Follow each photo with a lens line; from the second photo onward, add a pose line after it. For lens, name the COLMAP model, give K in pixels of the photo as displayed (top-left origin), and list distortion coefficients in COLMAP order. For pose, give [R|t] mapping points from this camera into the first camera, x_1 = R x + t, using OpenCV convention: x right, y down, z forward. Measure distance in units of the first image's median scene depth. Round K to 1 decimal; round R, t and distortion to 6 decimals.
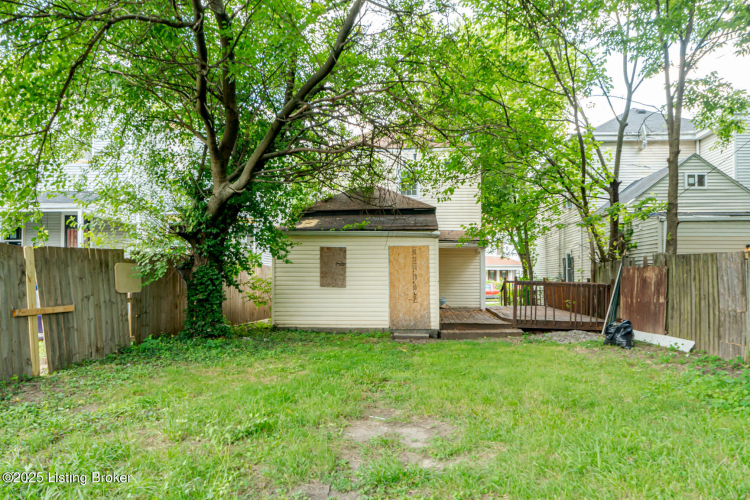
lens RADIAL K [[546.2, 0, 375.0], [0, 546.2, 250.0], [0, 0, 1]] dist [-0.000623, -0.000020]
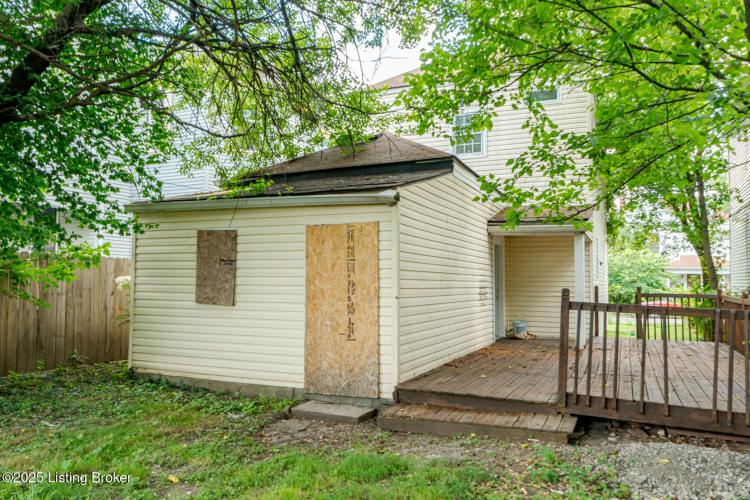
lens RADIAL K [[549.3, 0, 375.0], [0, 549.3, 250.0], [0, 0, 1]] dist [0.001140, 0.000090]
pose [[0.945845, -0.012223, -0.324387, 0.249559], [0.012122, 0.999924, -0.002332, 0.017490], [0.324391, -0.001726, 0.945922, 0.541986]]
